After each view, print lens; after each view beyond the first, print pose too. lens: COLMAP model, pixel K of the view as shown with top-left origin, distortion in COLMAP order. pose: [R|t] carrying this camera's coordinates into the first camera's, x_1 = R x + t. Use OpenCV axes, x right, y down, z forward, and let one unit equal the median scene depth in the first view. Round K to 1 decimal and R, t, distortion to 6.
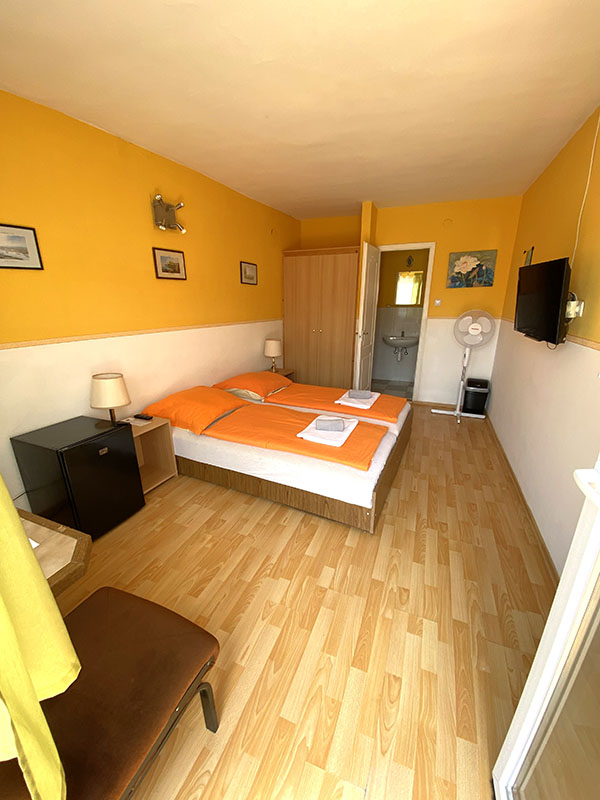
lens RADIAL K [[324.3, 0, 300.0], [0, 324.3, 400.0], [0, 0, 1]] dist [-0.001689, -0.000408]
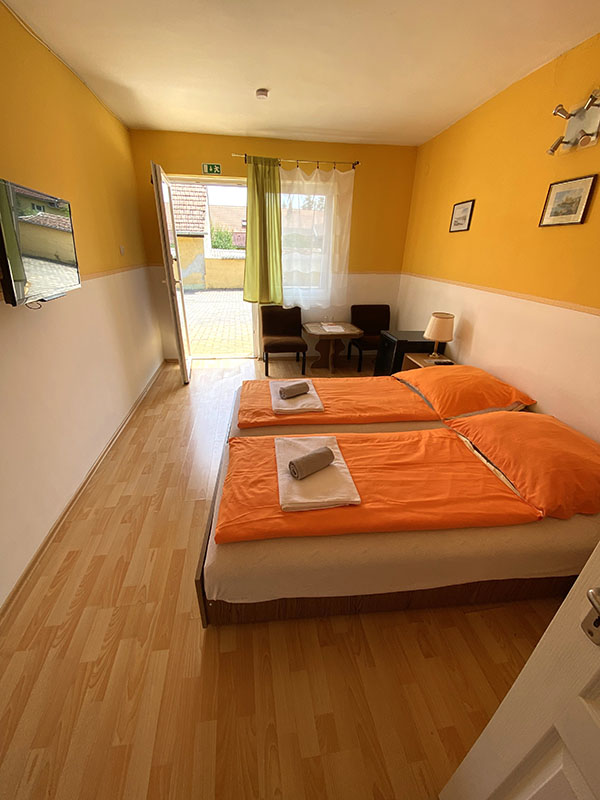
lens RADIAL K [[324.3, 0, 300.0], [0, 324.3, 400.0], [0, 0, 1]] dist [-0.001689, -0.000408]
pose [[-0.855334, 0.209498, -0.473829, 0.465414], [-0.173951, 0.745363, 0.643564, -0.454912], [0.488000, 0.632885, -0.601093, 1.407560]]
